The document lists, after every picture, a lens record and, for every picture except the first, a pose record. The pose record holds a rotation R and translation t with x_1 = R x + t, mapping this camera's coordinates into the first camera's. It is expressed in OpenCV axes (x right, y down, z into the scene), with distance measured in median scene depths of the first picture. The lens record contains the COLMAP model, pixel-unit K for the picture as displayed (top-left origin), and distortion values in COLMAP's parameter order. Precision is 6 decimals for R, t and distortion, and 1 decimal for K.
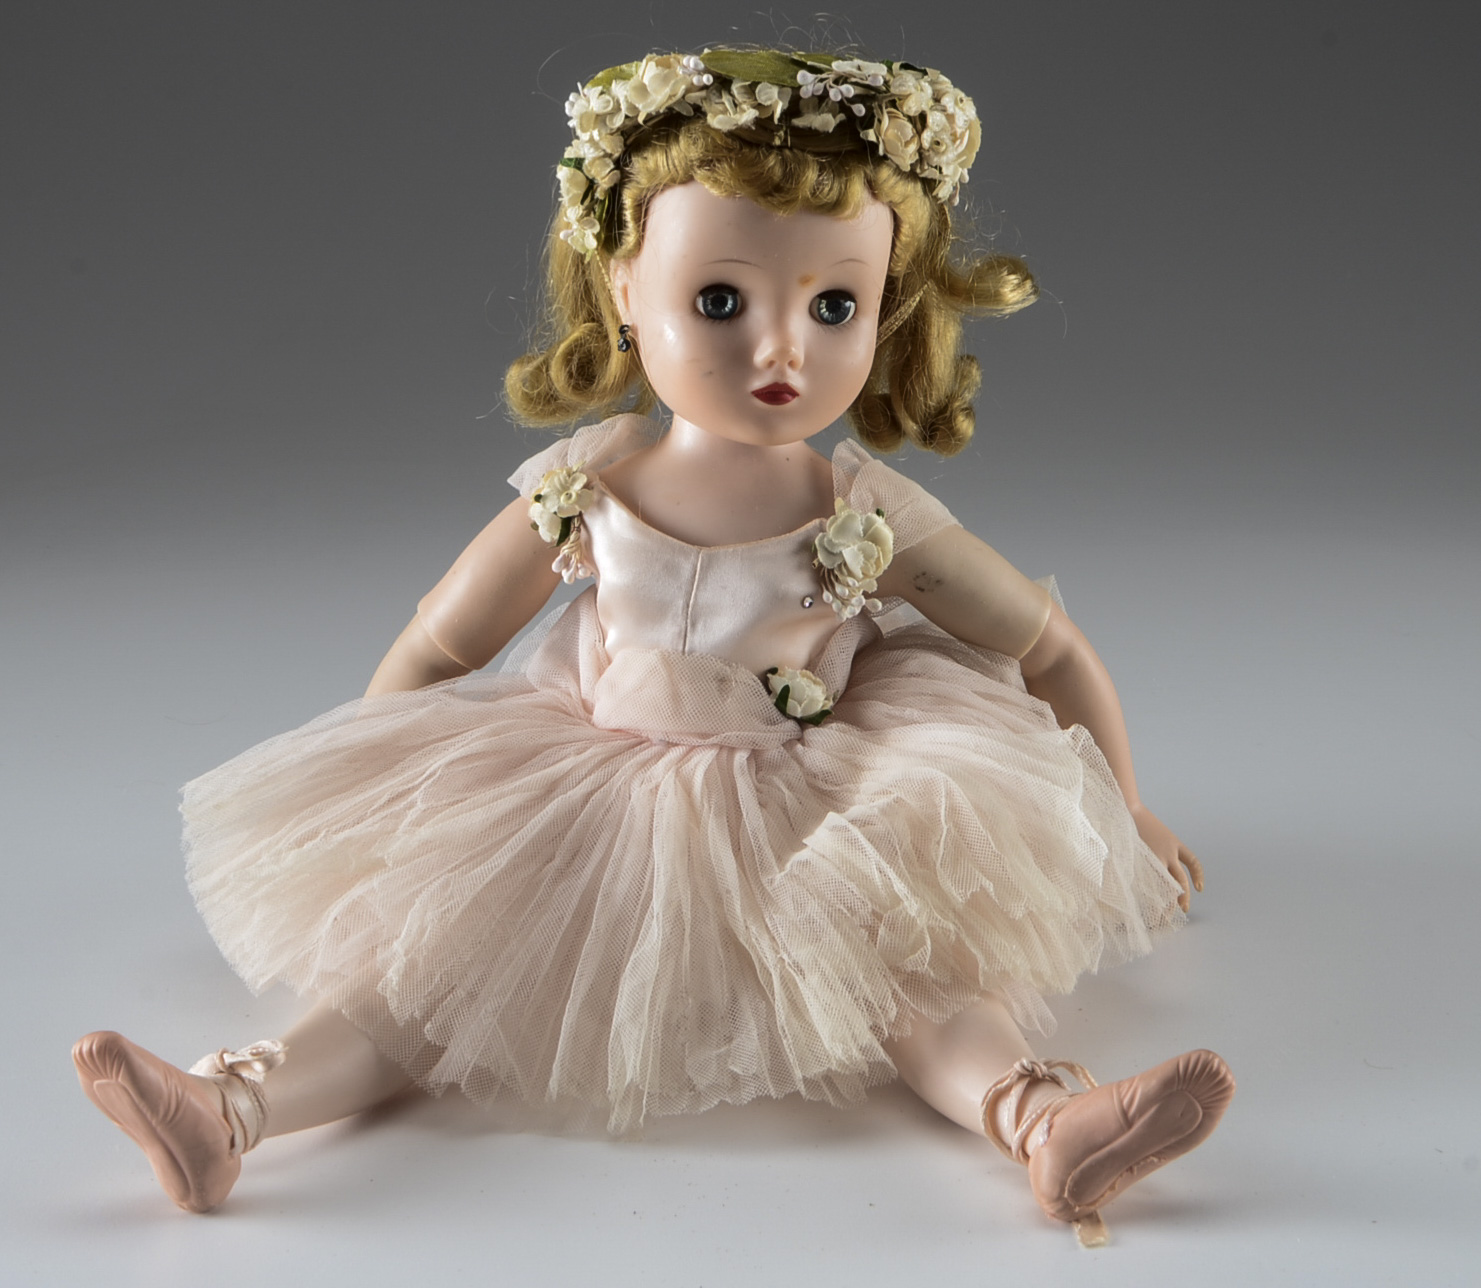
lens RADIAL K [[2343.0, 0, 756.0], [0, 2343.0, 653.9], [0, 0, 1]] dist [0.128829, 0.000000]
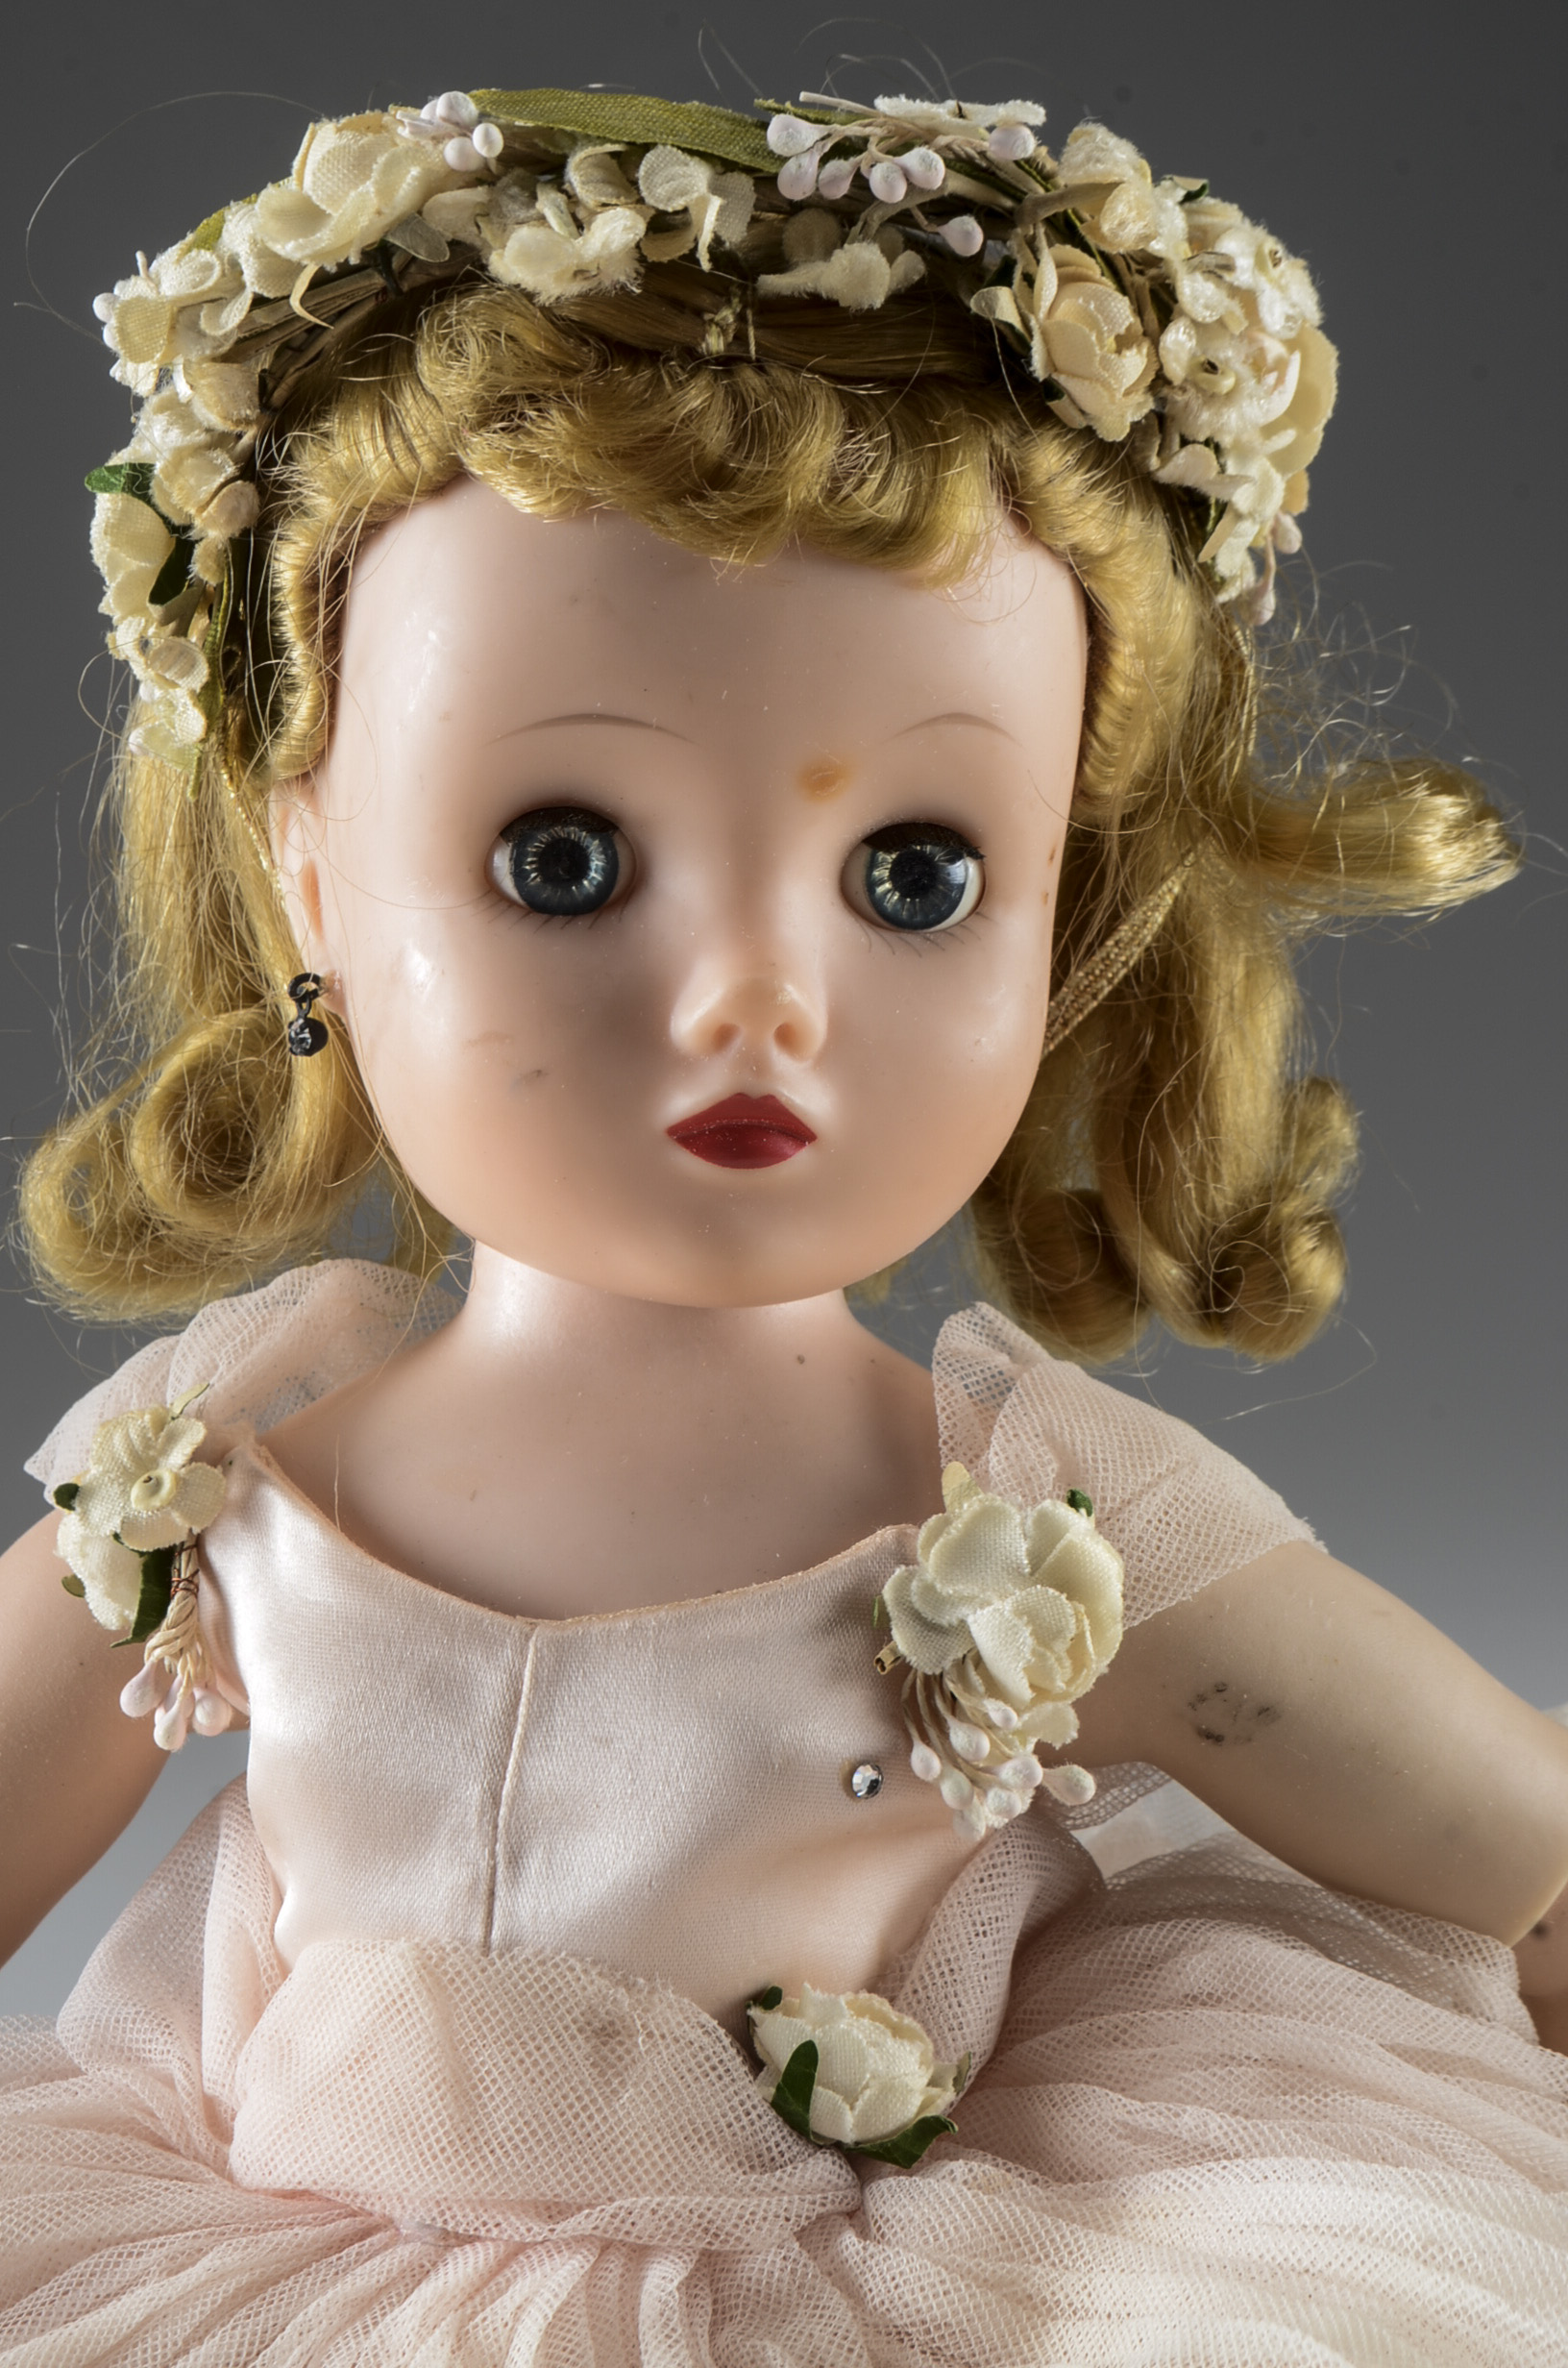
lens RADIAL K [[4719.6, 0, 718.1], [0, 4719.6, 1182.1], [0, 0, 1]] dist [-0.024054, 0.000000]
pose [[0.999310, -0.028057, -0.024352, 0.019806], [0.023816, 0.986878, -0.159704, -0.000146], [0.028514, 0.159014, 0.986865, 0.342486]]
